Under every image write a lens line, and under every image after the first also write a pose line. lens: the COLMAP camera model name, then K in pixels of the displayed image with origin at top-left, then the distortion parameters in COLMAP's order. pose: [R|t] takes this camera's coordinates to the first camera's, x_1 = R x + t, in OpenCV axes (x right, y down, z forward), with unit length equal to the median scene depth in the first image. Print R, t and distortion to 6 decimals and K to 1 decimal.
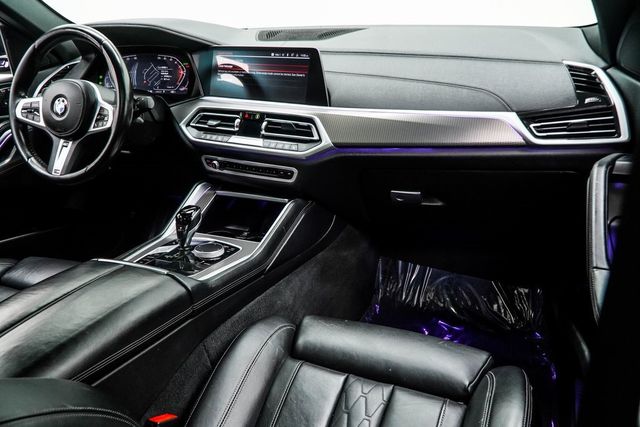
lens RADIAL K [[518.4, 0, 315.4], [0, 518.4, 211.4], [0, 0, 1]] dist [-0.008938, -0.023969]
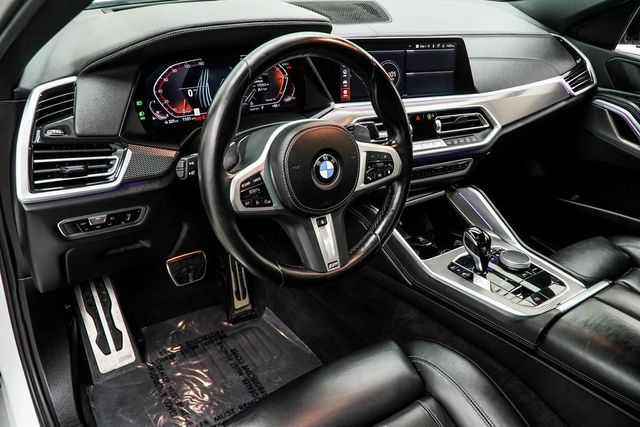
lens RADIAL K [[518.4, 0, 308.8], [0, 518.4, 215.4], [0, 0, 1]] dist [-0.008938, -0.023969]
pose [[0.523777, -0.365910, 0.769264, -0.999171], [0.224689, 0.930409, 0.289575, -0.333456], [-0.821689, 0.021172, 0.569542, 0.645174]]
